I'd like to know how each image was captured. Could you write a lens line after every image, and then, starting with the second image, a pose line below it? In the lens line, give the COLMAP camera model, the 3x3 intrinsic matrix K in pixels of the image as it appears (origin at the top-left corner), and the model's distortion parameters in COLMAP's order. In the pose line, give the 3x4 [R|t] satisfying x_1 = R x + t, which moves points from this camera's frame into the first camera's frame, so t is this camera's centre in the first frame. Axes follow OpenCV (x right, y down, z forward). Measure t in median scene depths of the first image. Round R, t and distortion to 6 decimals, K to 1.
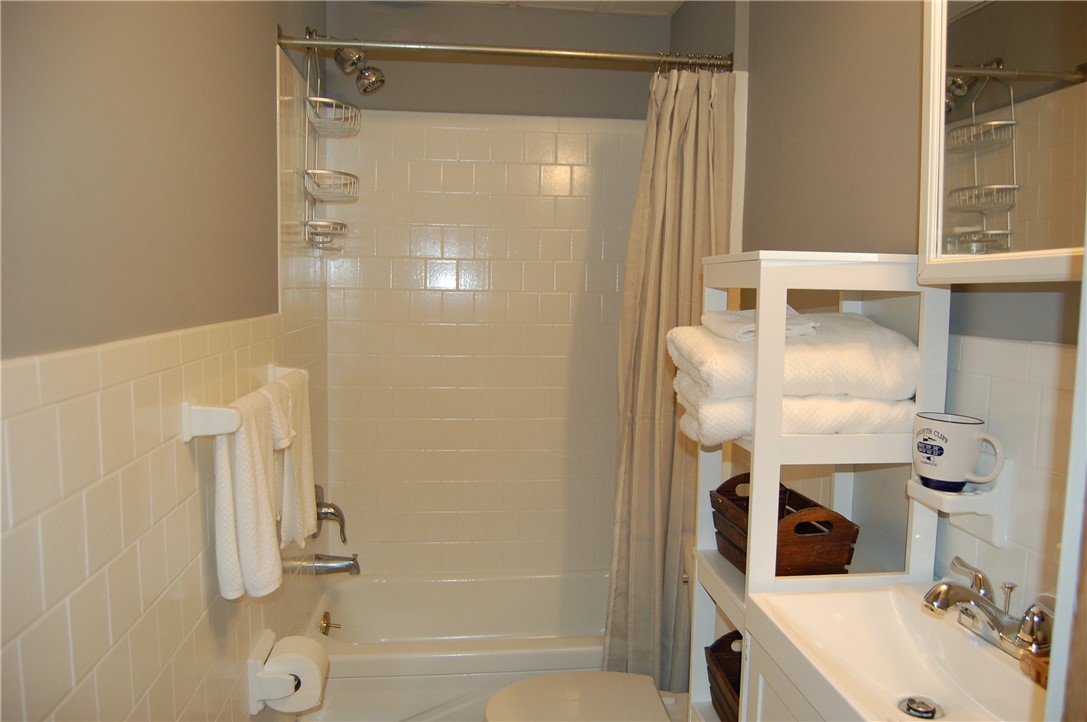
lens RADIAL K [[861.6, 0, 542.3], [0, 861.6, 362.4], [0, 0, 1]] dist [-0.091210, 0.035460]
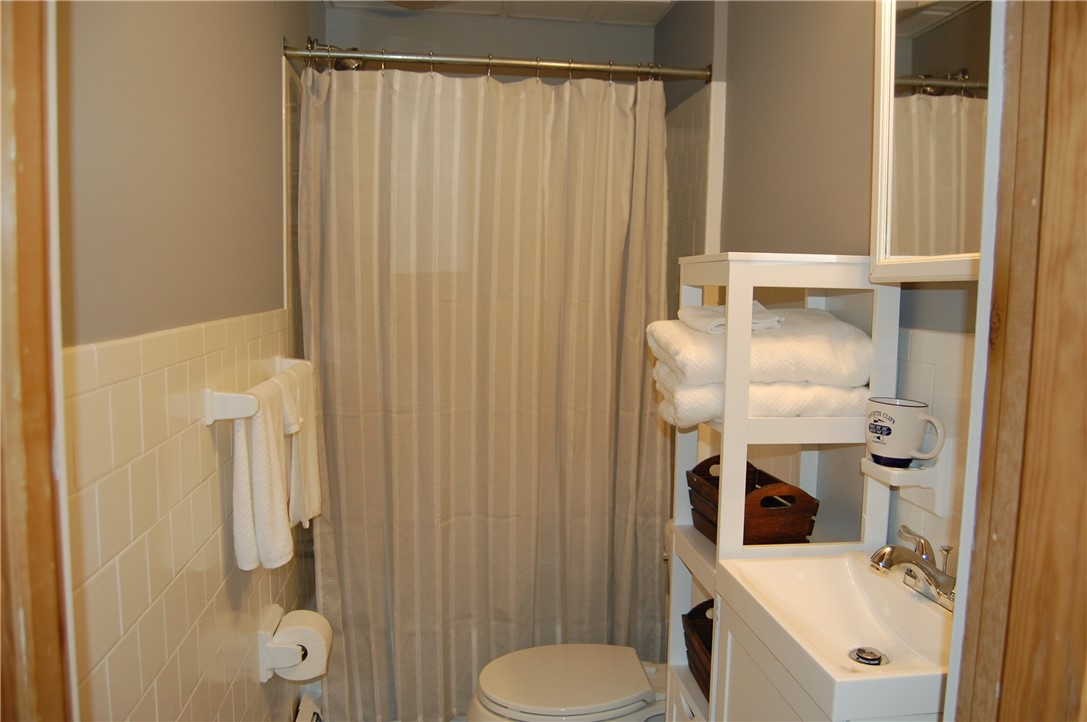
lens RADIAL K [[861.6, 0, 545.6], [0, 861.6, 361.1], [0, 0, 1]] dist [-0.091210, 0.035460]
pose [[0.999817, 0.000687, 0.019130, -0.005712], [-0.000709, 0.999999, 0.001179, 0.009616], [-0.019130, -0.001192, 0.999816, -0.106449]]
